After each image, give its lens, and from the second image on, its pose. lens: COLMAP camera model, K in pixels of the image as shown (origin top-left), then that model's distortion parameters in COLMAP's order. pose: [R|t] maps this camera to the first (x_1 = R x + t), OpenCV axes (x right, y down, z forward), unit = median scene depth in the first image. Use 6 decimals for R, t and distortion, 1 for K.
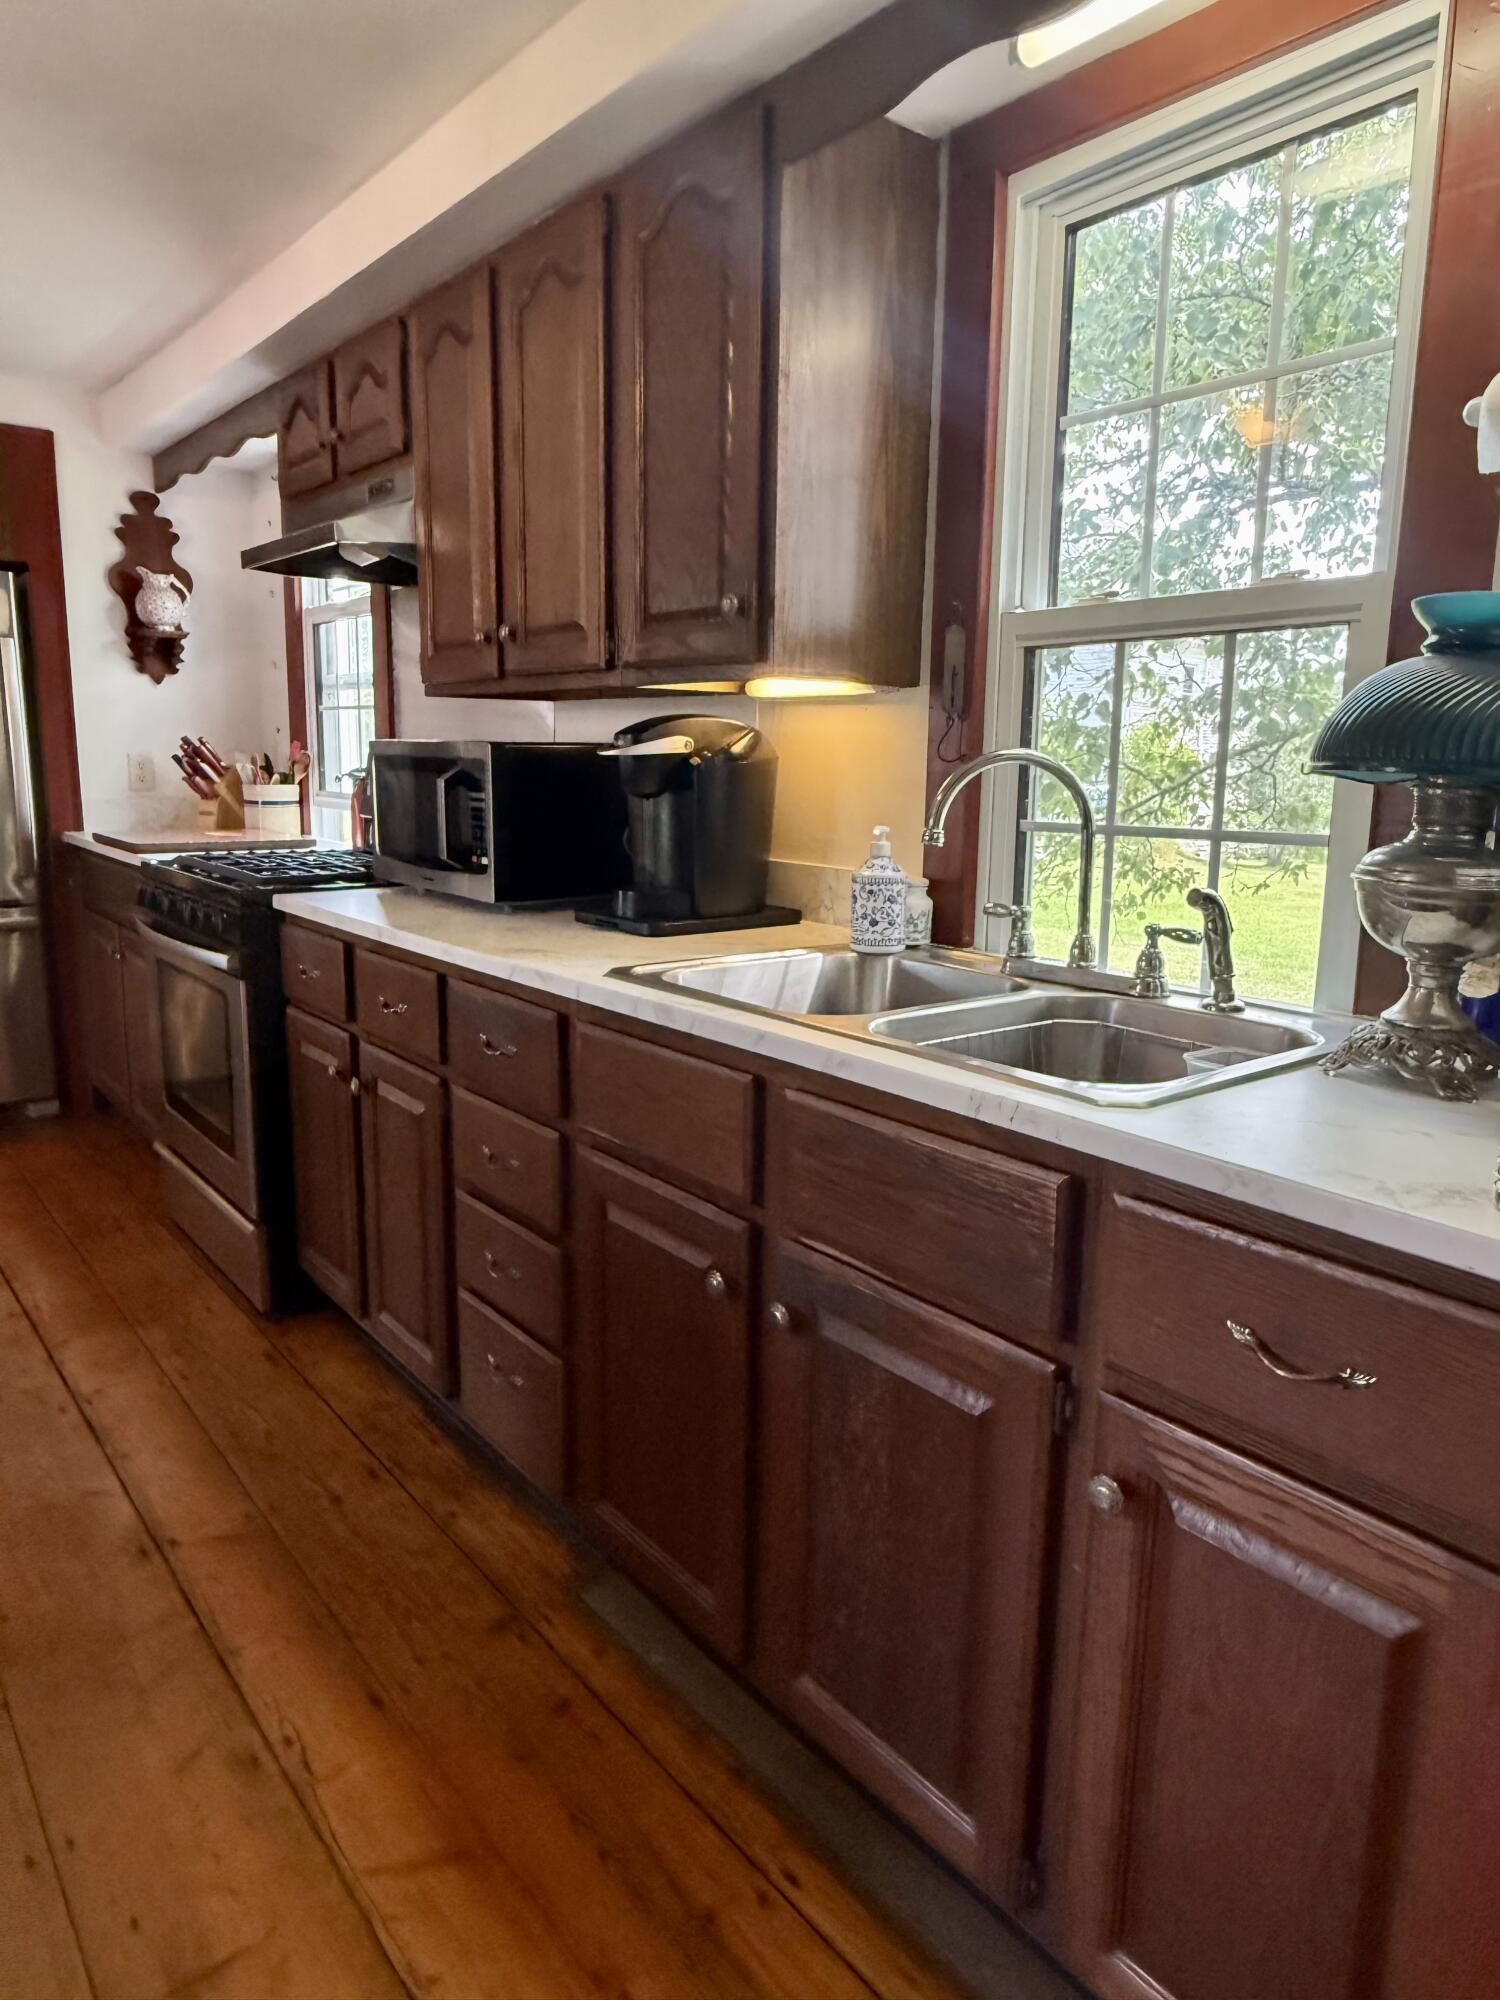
lens RADIAL K [[1283.2, 0, 750.0], [0, 1283.2, 1000.0], [0, 0, 1]] dist [-0.000464, 0.001312]
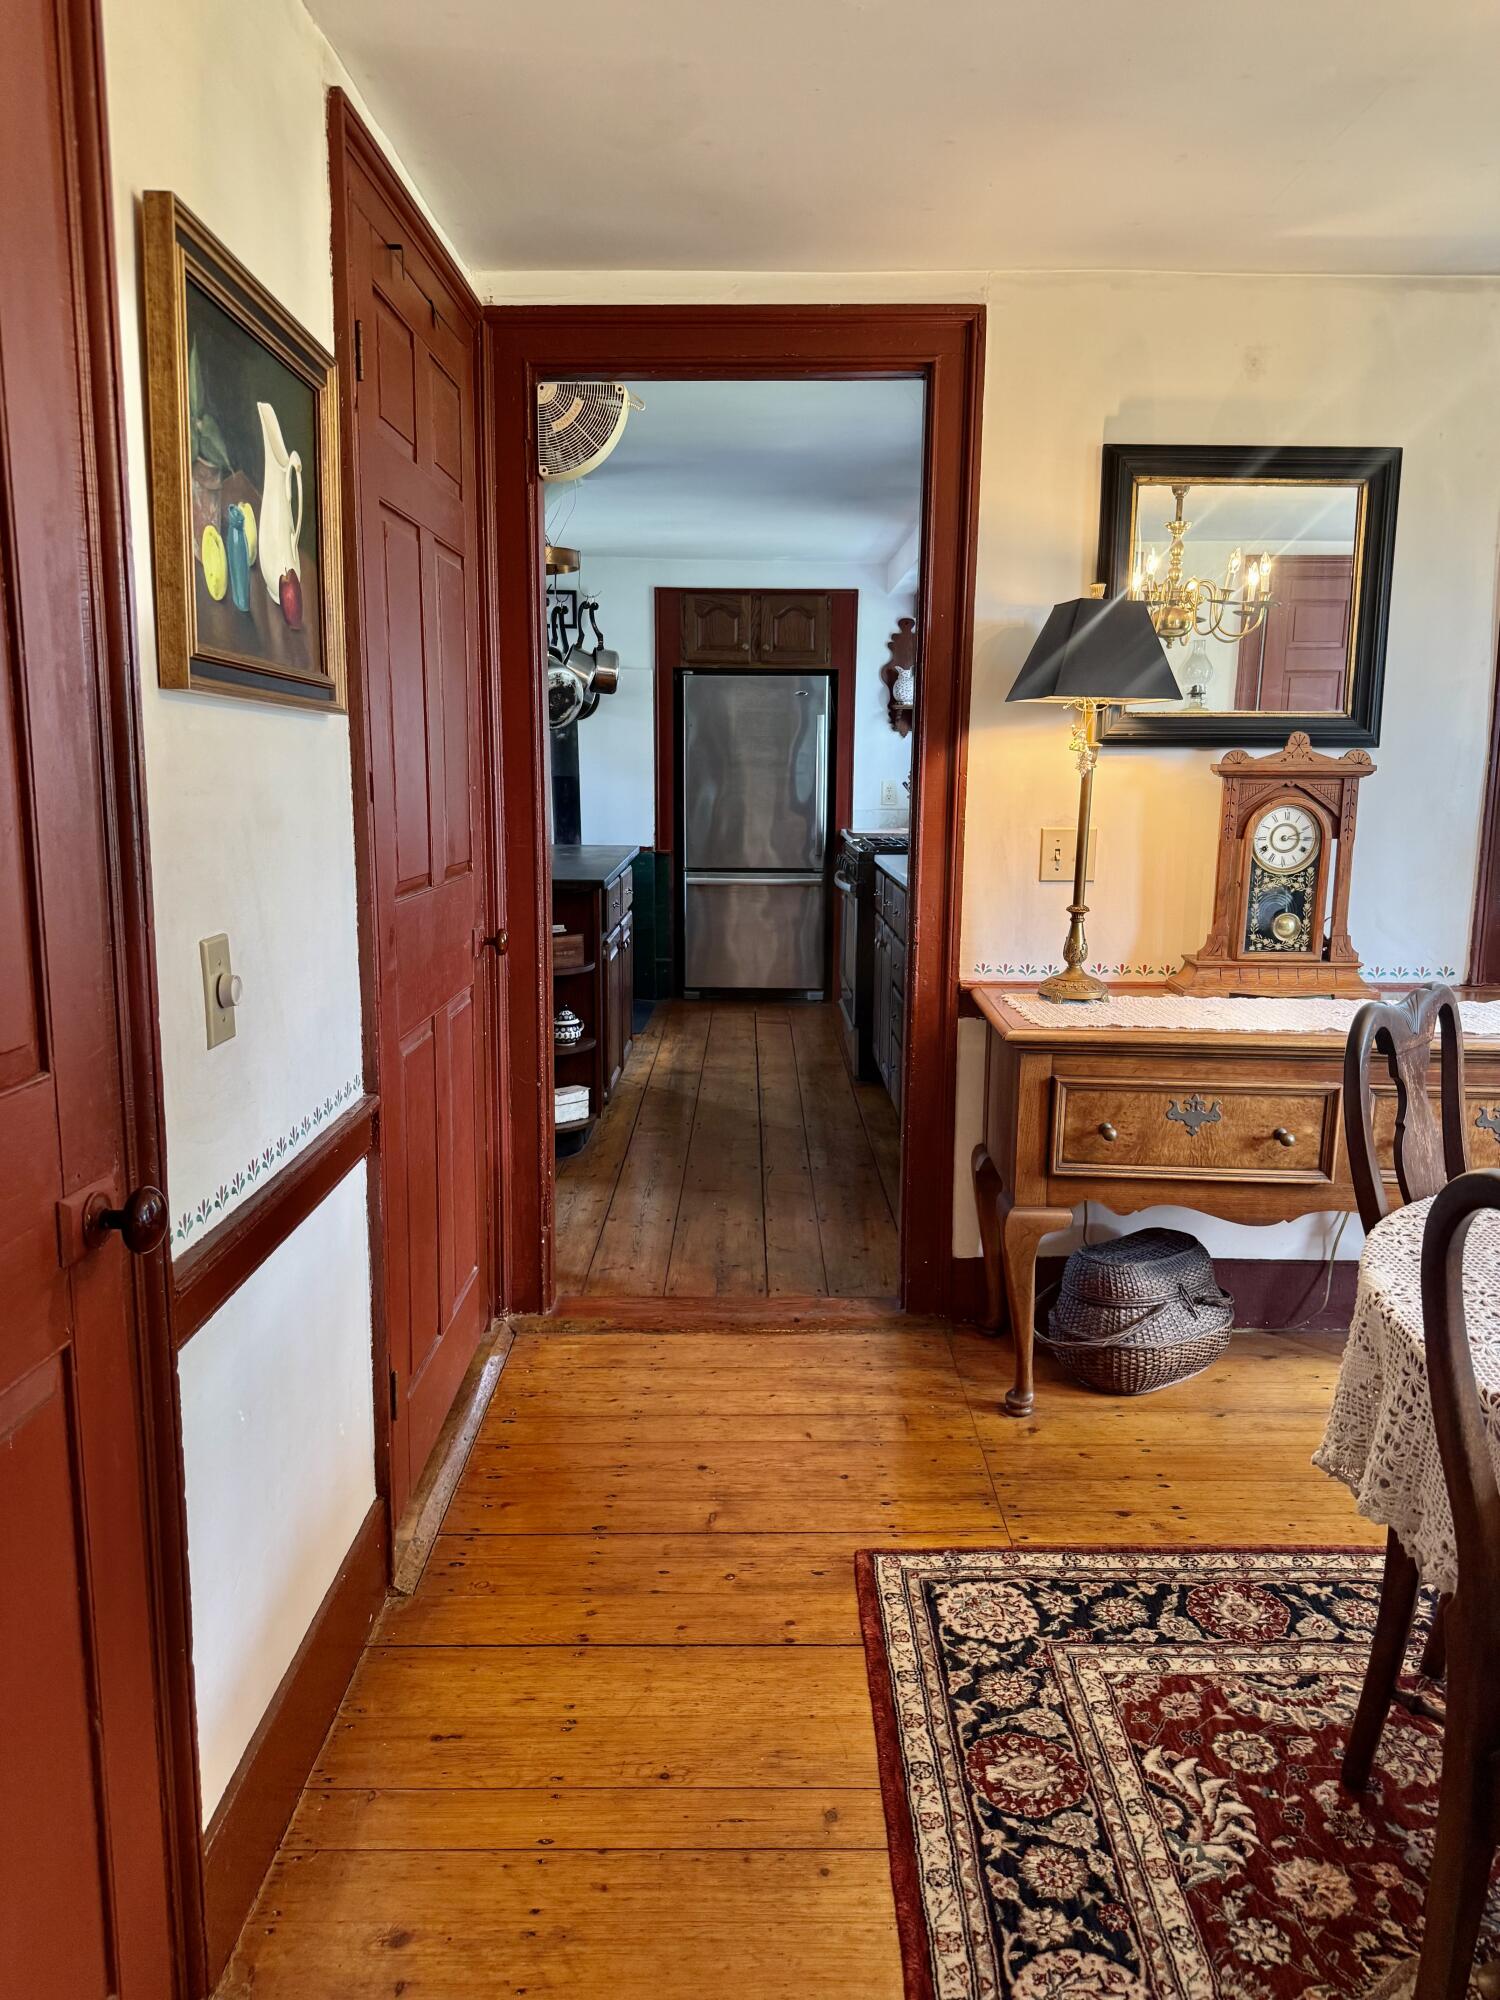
lens RADIAL K [[1443.4, 0, 758.3], [0, 1443.4, 1004.0], [0, 0, 1]] dist [0.055019, -0.095909]
pose [[0.785159, 0.089015, -0.612864, 0.540935], [-0.107207, 0.994212, 0.007057, 0.092119], [0.609944, 0.060162, 0.790157, -0.522226]]
